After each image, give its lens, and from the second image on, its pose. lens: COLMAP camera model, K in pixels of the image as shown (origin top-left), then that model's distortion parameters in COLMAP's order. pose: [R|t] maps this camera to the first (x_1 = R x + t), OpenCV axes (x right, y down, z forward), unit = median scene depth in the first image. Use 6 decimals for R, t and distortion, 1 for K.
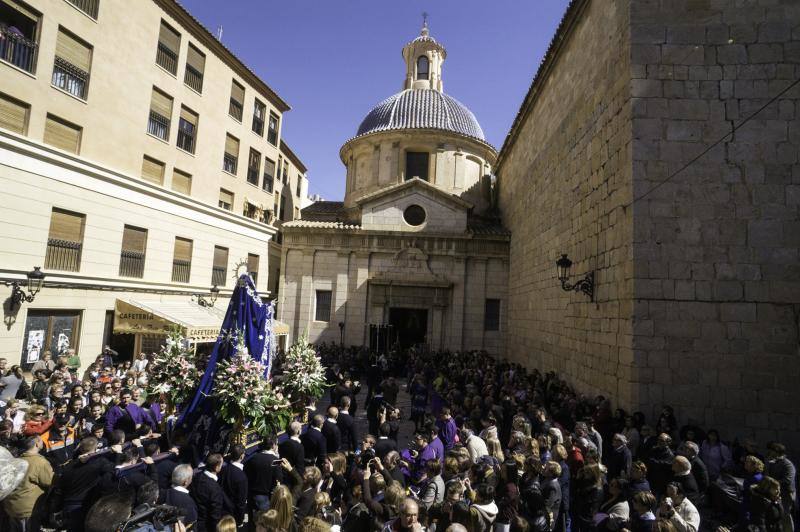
lens RADIAL K [[424.9, 0, 399.3], [0, 424.9, 268.0], [0, 0, 1]] dist [-0.071278, 0.040553]
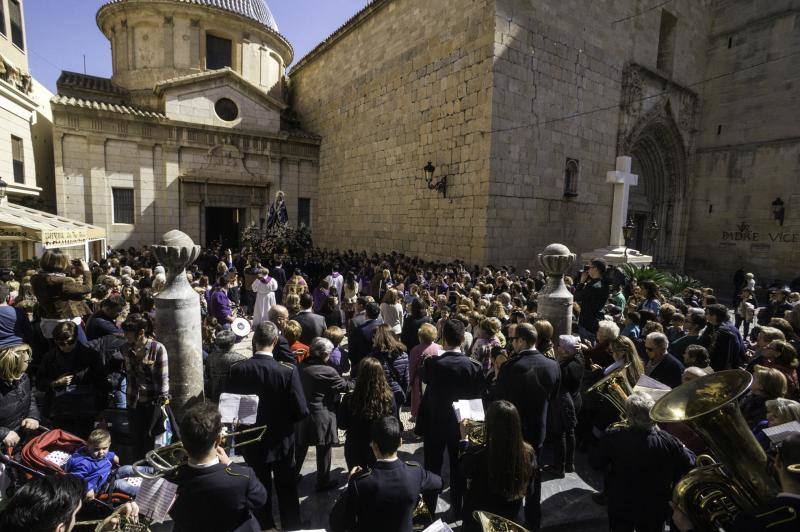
lens RADIAL K [[424.9, 0, 399.1], [0, 424.9, 267.1], [0, 0, 1]] dist [-0.071278, 0.040553]
pose [[0.785774, -0.091411, 0.611721, -0.270936], [-0.046464, 0.977500, 0.205755, 0.010978], [-0.616765, -0.190100, 0.763847, -0.021361]]
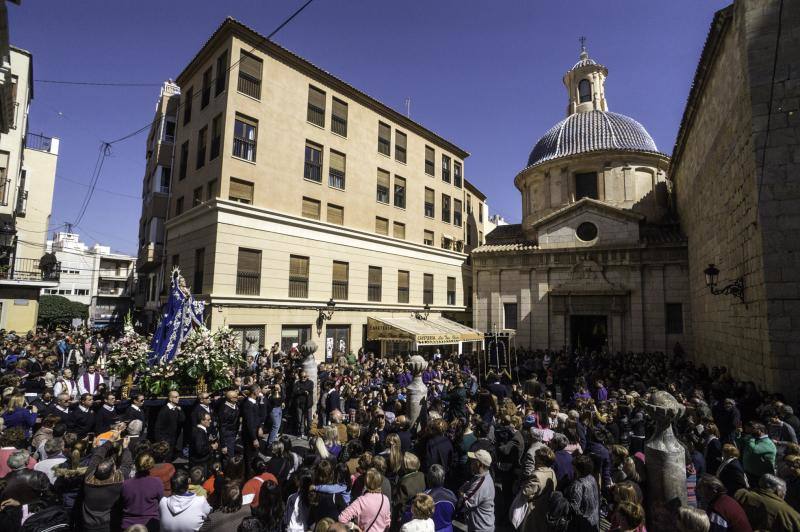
lens RADIAL K [[424.9, 0, 396.9], [0, 424.9, 269.9], [0, 0, 1]] dist [-0.071278, 0.040553]
pose [[0.905397, -0.079803, -0.416997, 0.035967], [0.069761, 0.996790, -0.039294, -0.016077], [0.418795, 0.006486, 0.908058, -0.213385]]
